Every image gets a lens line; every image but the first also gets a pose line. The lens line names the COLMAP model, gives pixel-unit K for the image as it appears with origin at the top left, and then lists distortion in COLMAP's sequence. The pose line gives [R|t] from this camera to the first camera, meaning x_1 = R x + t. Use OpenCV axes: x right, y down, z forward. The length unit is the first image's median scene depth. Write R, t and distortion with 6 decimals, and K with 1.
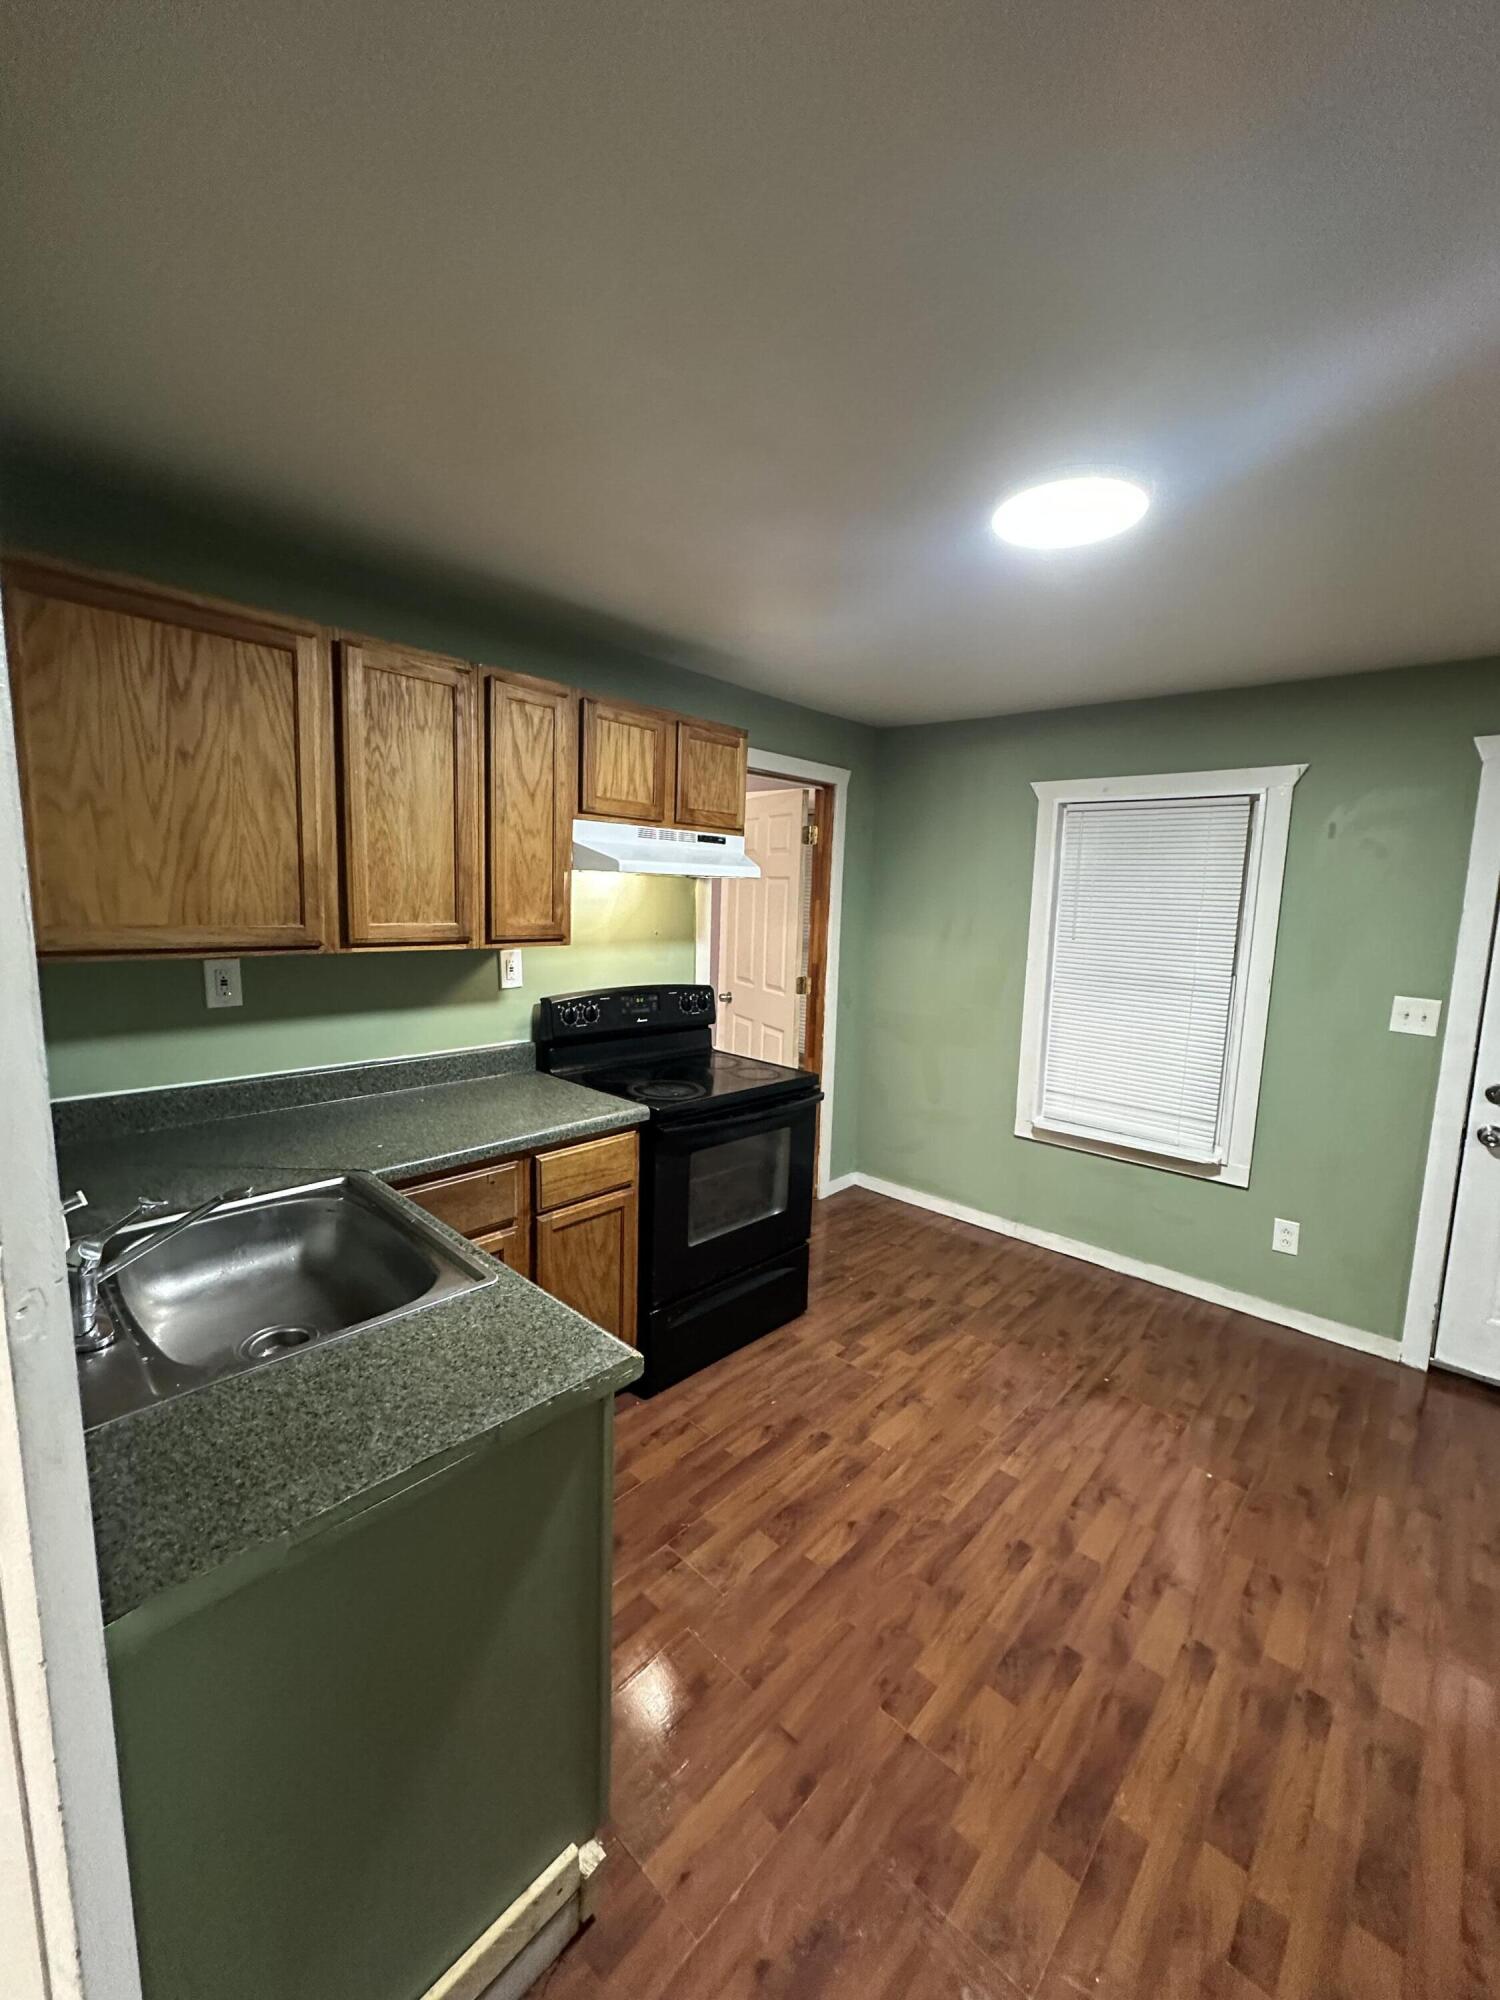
lens RADIAL K [[795.5, 0, 749.3], [0, 795.5, 998.2], [0, 0, 1]] dist [-0.003161, 0.001319]
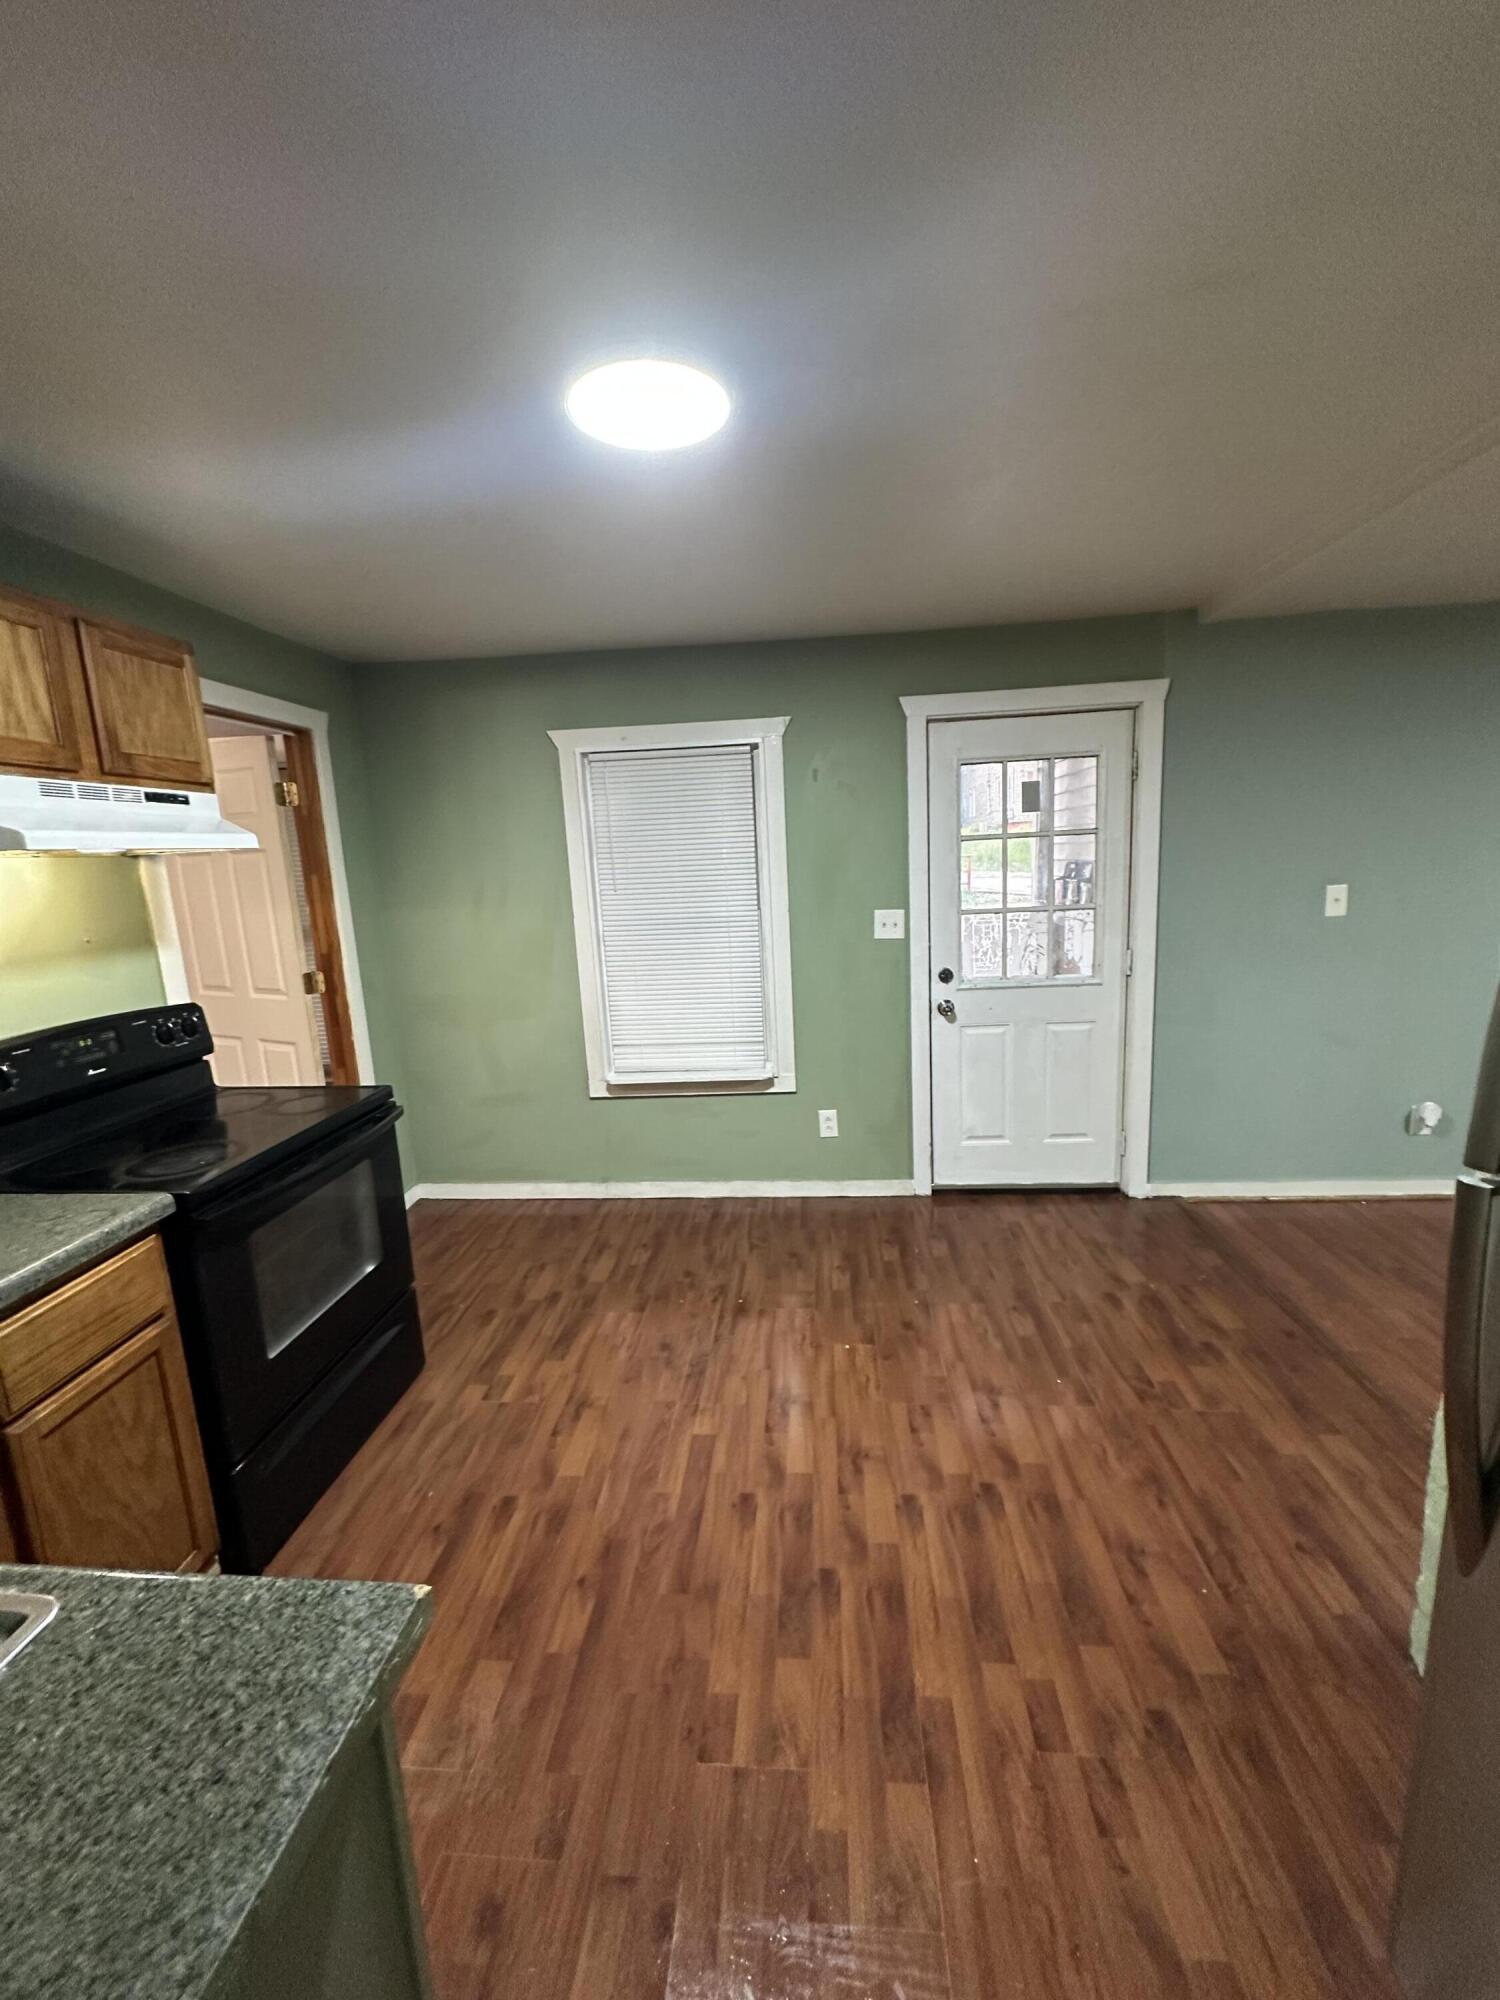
lens RADIAL K [[792.6, 0, 747.9], [0, 792.6, 997.7], [0, 0, 1]] dist [-0.004560, 0.001077]
pose [[0.786756, -0.176892, 0.591375, -0.102302], [0.151035, 0.984103, 0.093430, -0.015166], [-0.598502, 0.015811, 0.800966, 0.153533]]
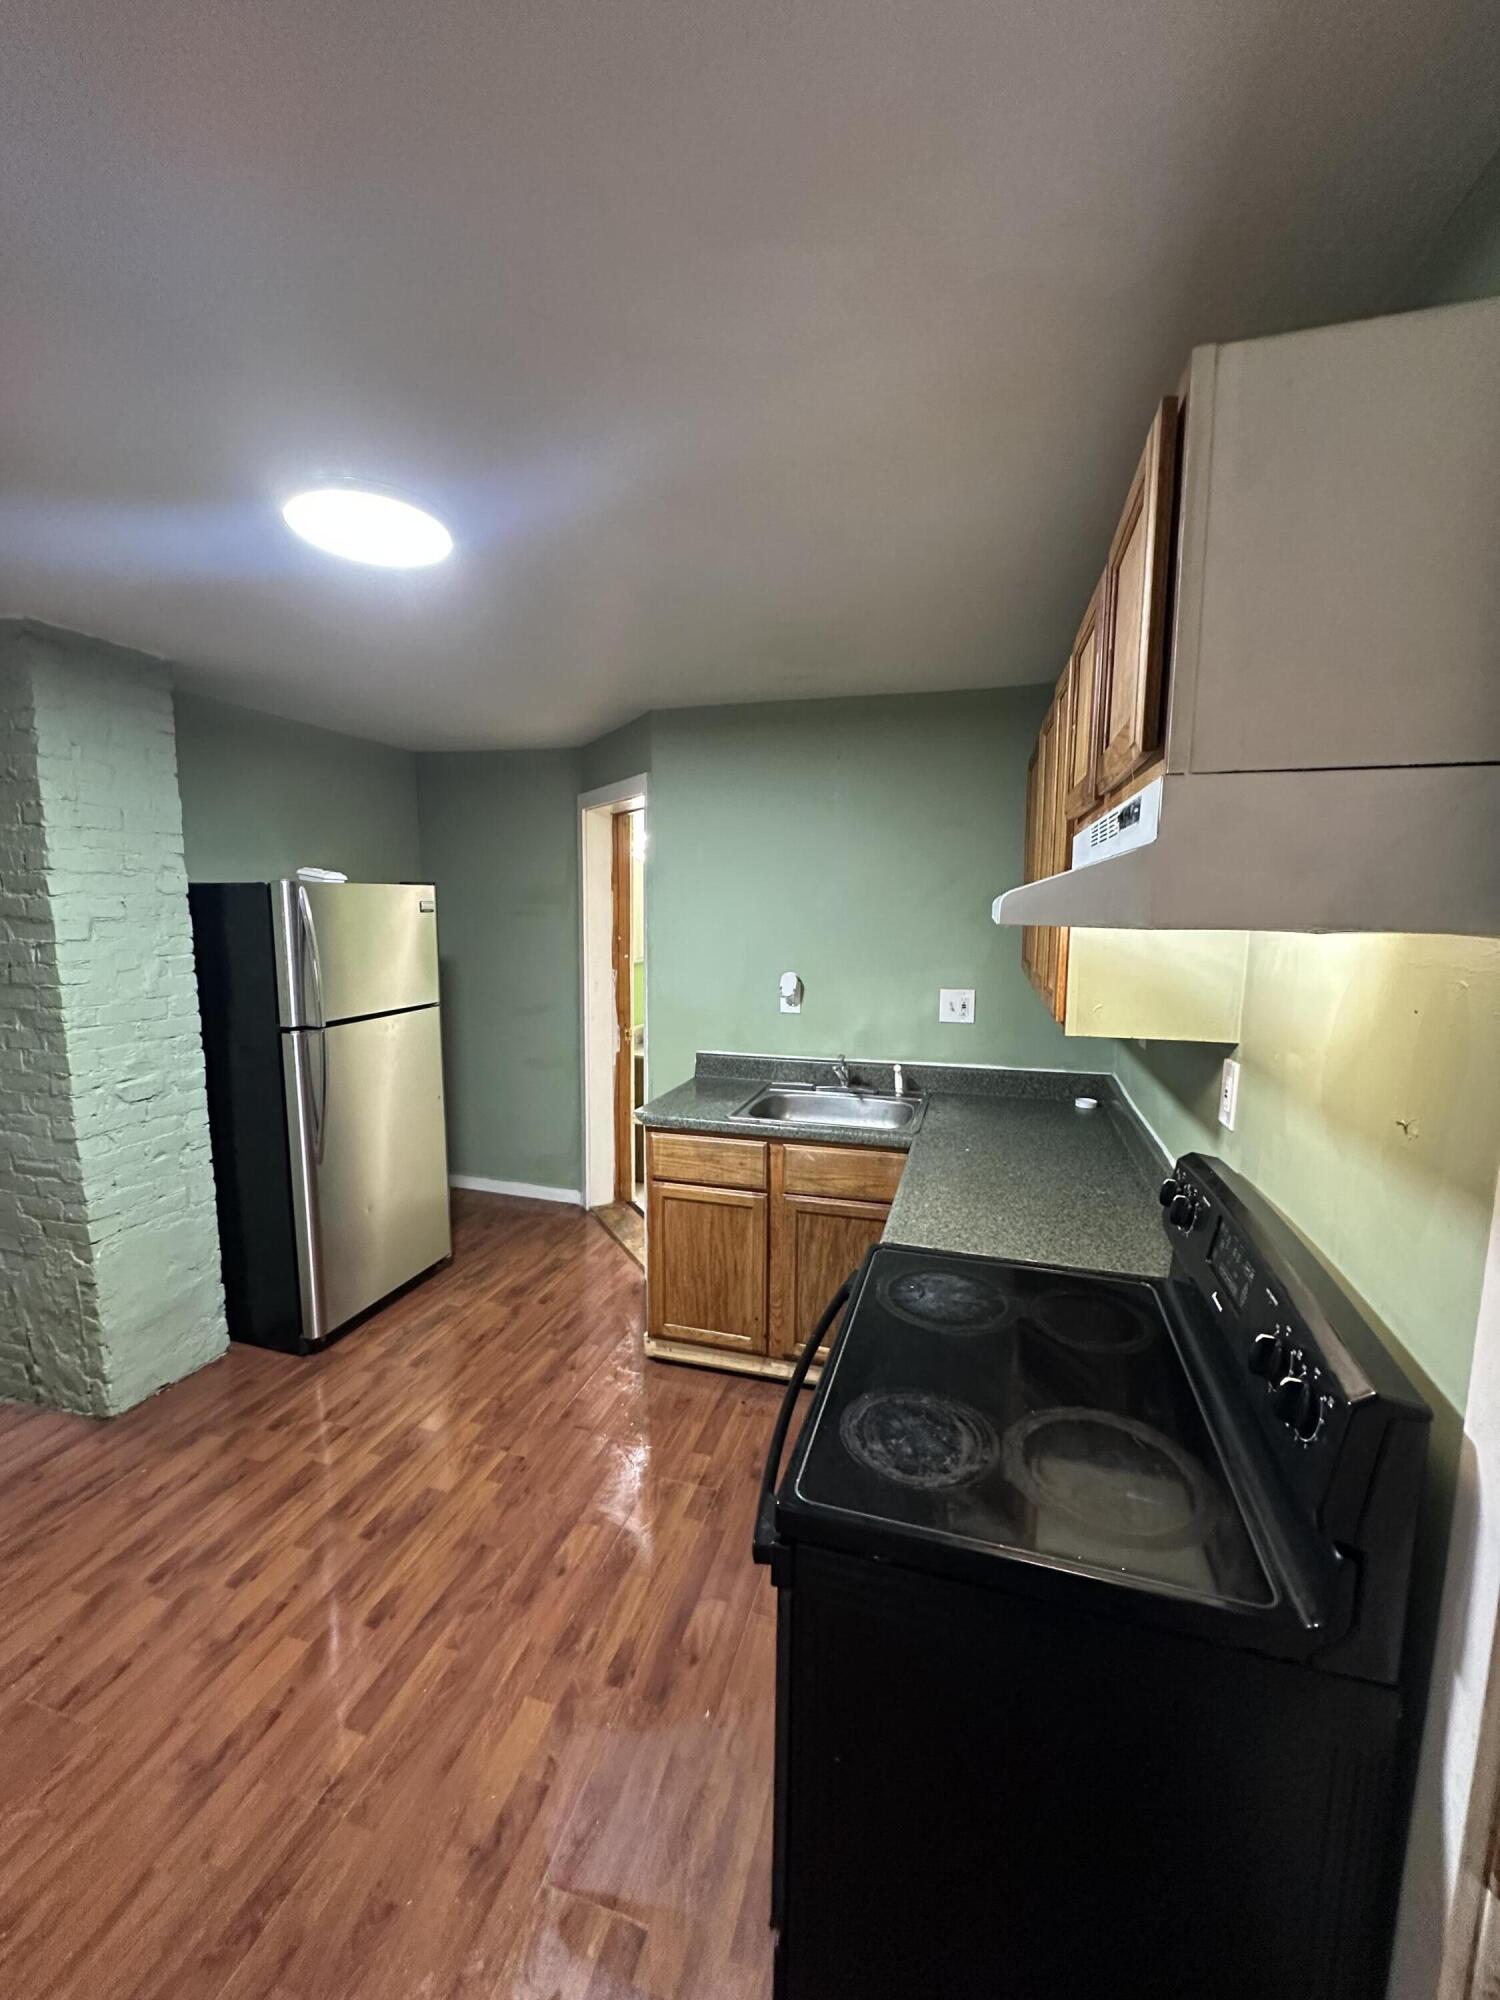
lens RADIAL K [[792.6, 0, 747.9], [0, 792.6, 997.7], [0, 0, 1]] dist [-0.004560, 0.001077]
pose [[-0.892821, 0.012088, -0.450250, 0.286278], [-0.100443, 0.969123, 0.225191, -0.212765], [0.439070, 0.246280, -0.864039, 1.431855]]
